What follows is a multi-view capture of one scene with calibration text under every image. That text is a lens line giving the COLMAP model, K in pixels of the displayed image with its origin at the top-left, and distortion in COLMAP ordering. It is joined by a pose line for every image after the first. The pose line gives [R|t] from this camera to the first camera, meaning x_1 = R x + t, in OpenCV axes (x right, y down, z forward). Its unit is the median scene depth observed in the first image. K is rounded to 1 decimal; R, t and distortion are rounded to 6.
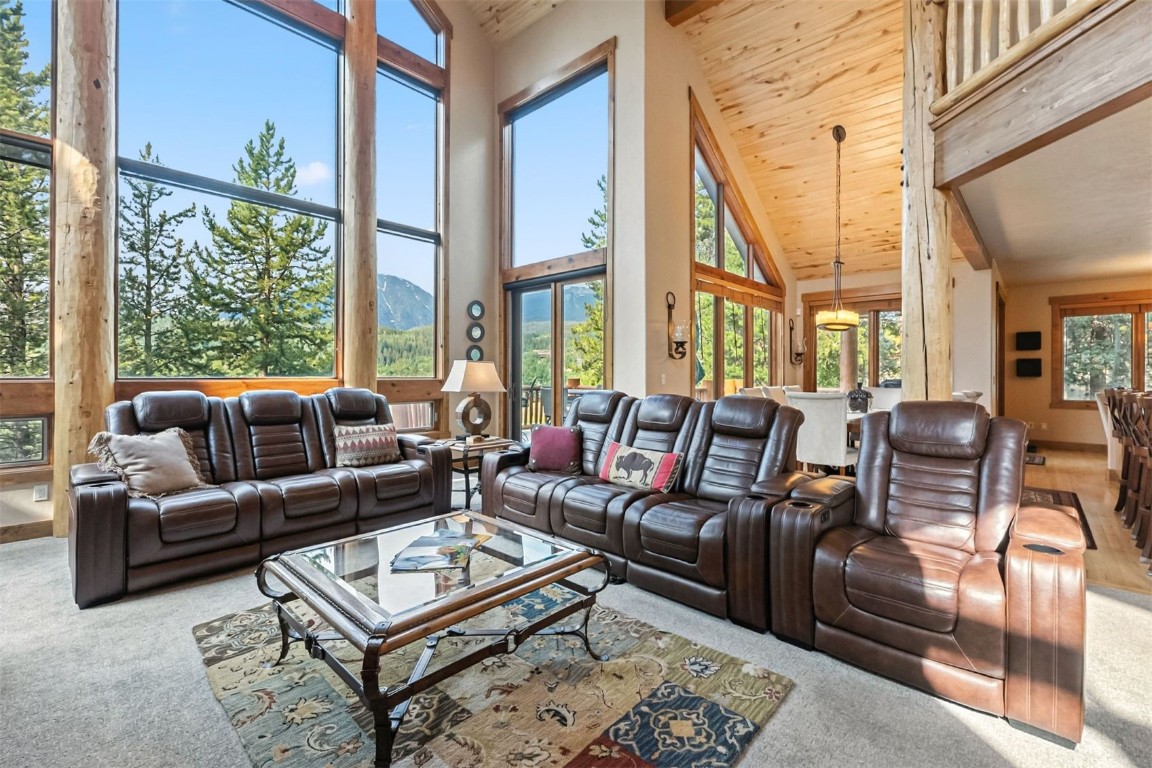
lens RADIAL K [[492.2, 0, 579.7], [0, 492.2, 381.4], [0, 0, 1]] dist [0.001027, 0.000248]
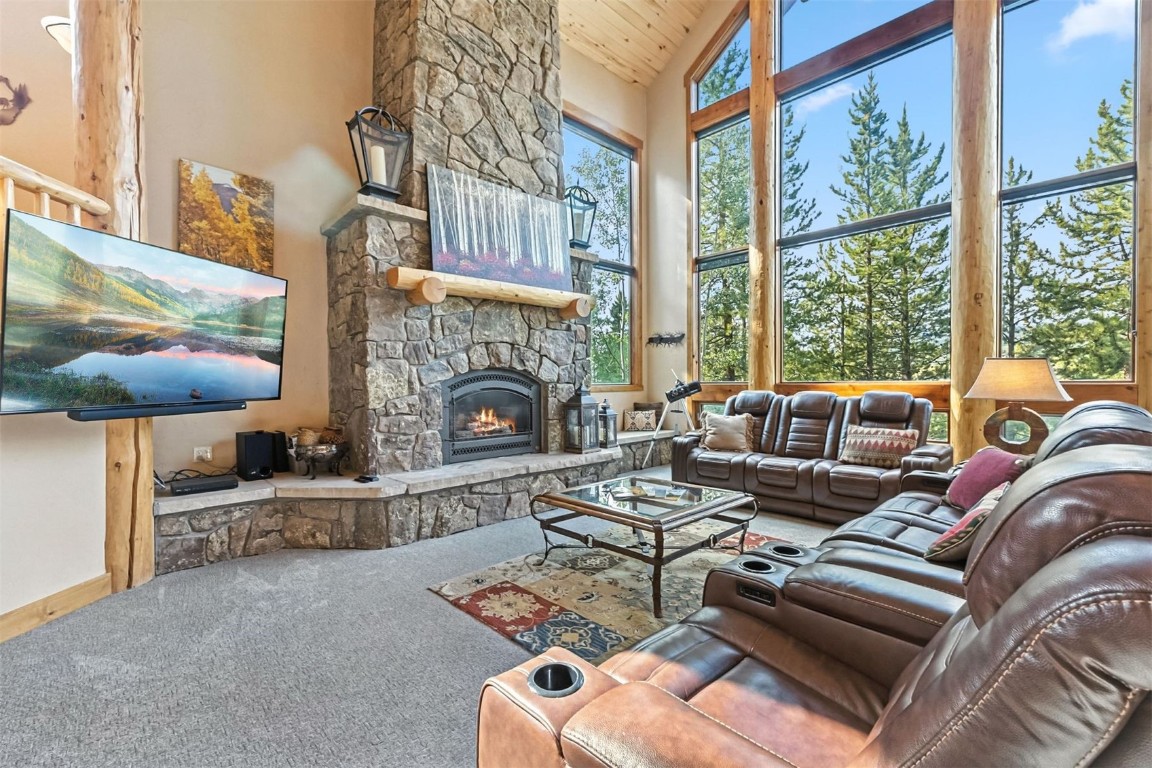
lens RADIAL K [[492.2, 0, 579.7], [0, 492.2, 381.4], [0, 0, 1]] dist [0.001027, 0.000248]
pose [[-0.061251, -0.005348, -0.998108, 1.321752], [-0.006059, 0.999969, -0.004986, 0.004566], [0.998104, 0.005742, -0.061282, 0.934877]]
